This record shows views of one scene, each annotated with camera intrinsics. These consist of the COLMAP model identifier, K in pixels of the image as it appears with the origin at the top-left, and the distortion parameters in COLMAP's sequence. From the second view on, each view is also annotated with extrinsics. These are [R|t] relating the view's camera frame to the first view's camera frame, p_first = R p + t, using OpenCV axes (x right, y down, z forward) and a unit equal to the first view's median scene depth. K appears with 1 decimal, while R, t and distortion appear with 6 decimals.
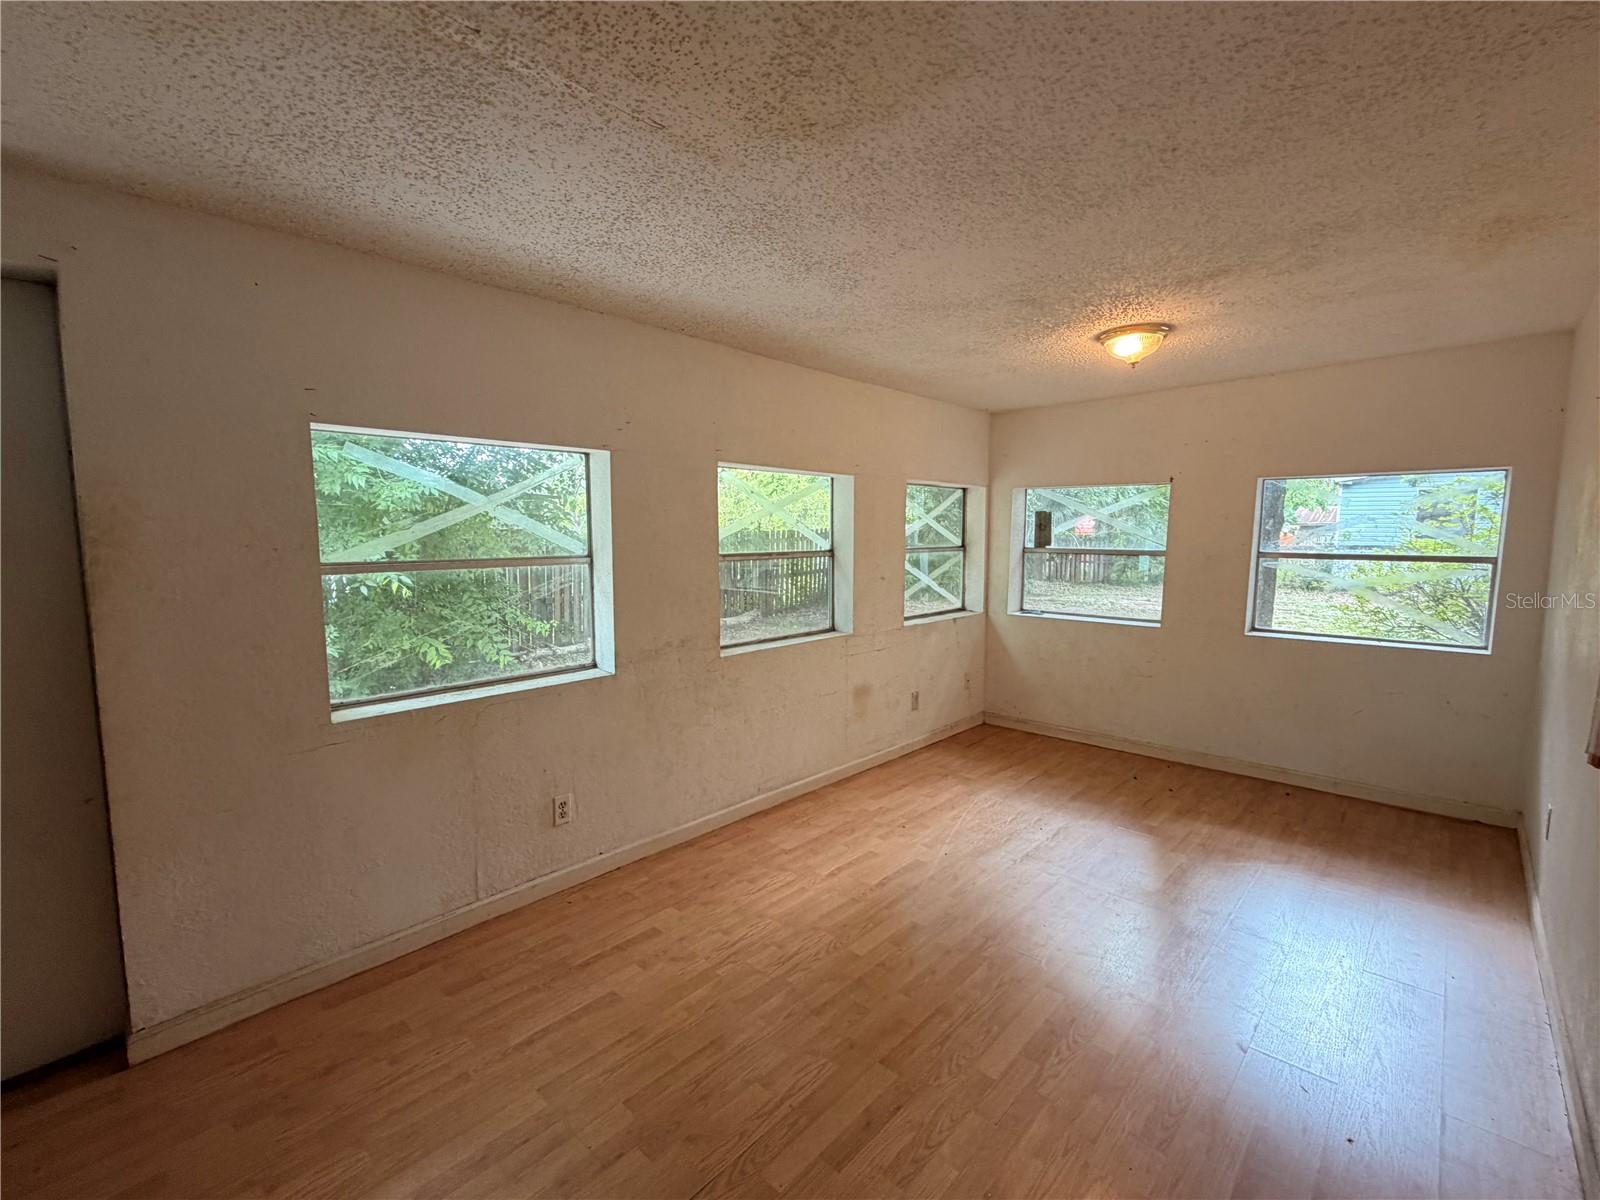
lens RADIAL K [[711.4, 0, 793.9], [0, 711.4, 595.5], [0, 0, 1]] dist [0.002704, 0.000208]
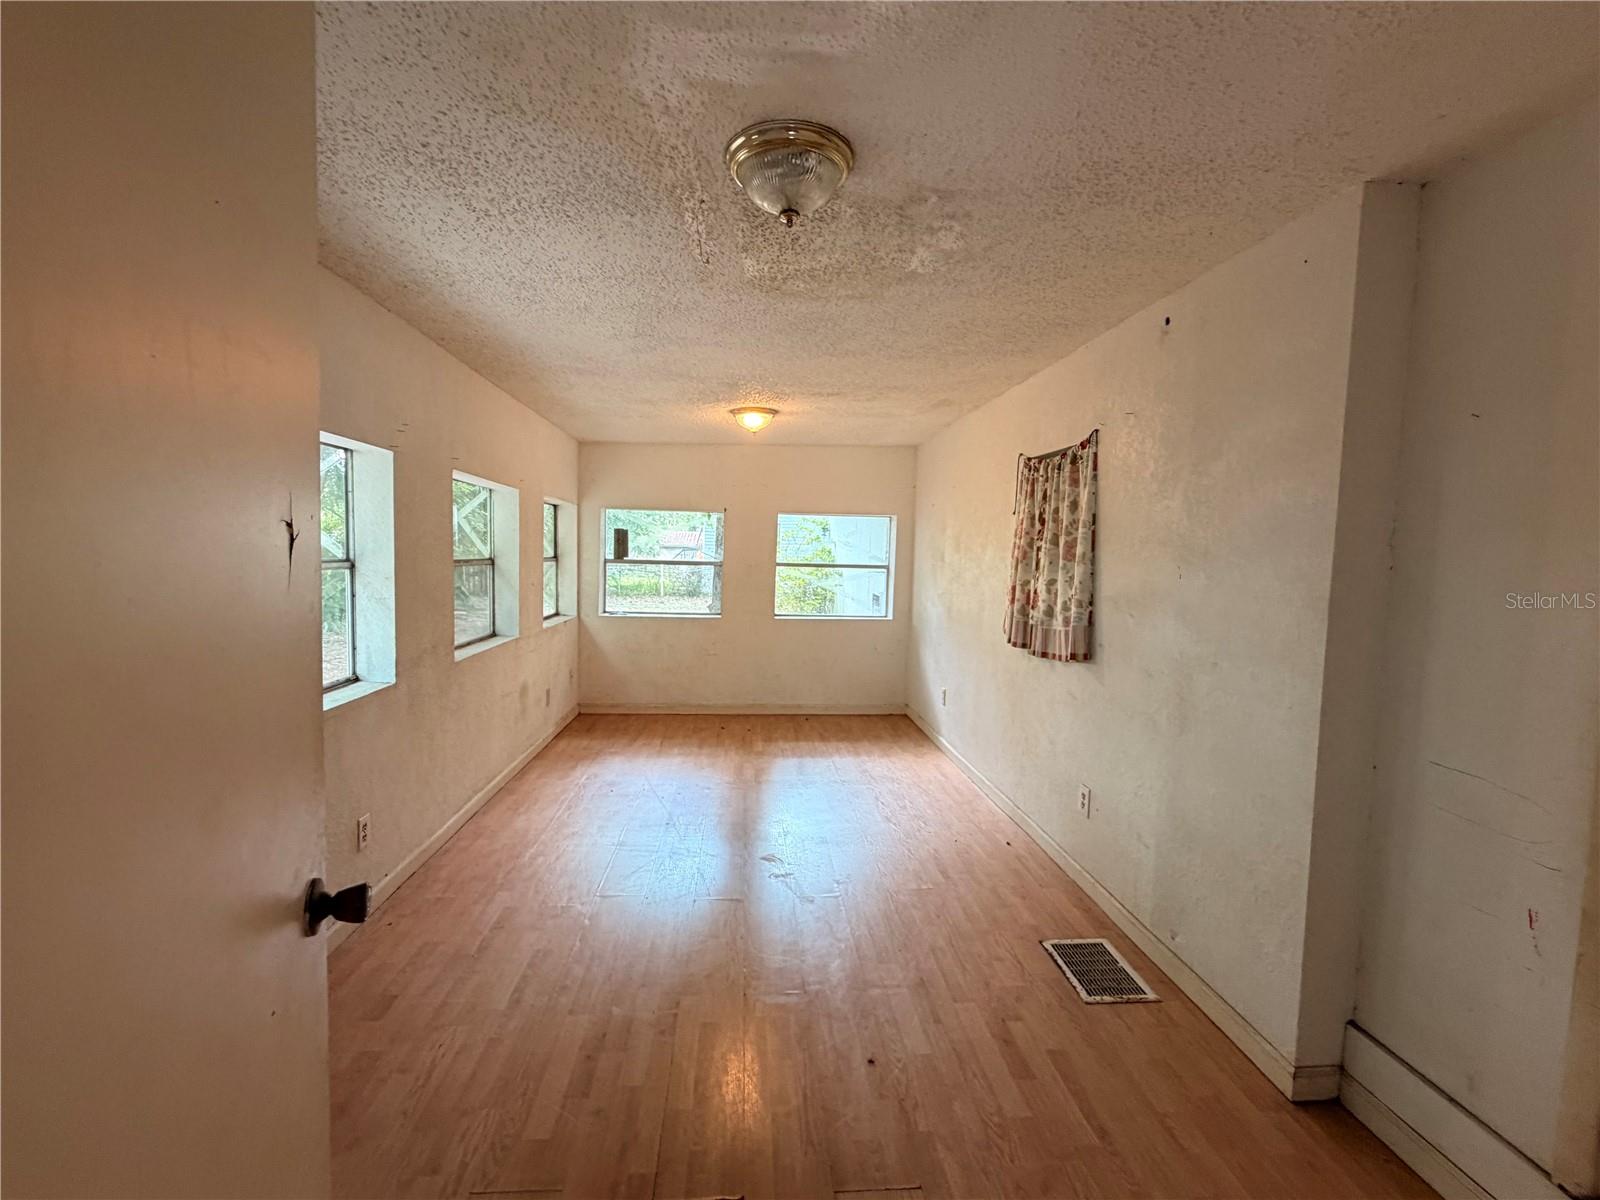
lens RADIAL K [[711.4, 0, 793.9], [0, 711.4, 595.5], [0, 0, 1]] dist [0.002704, 0.000208]
pose [[0.683797, -0.029626, 0.729071, -0.402229], [0.046449, 0.998916, -0.002974, 0.013900], [-0.728192, 0.035898, 0.684432, -0.036987]]
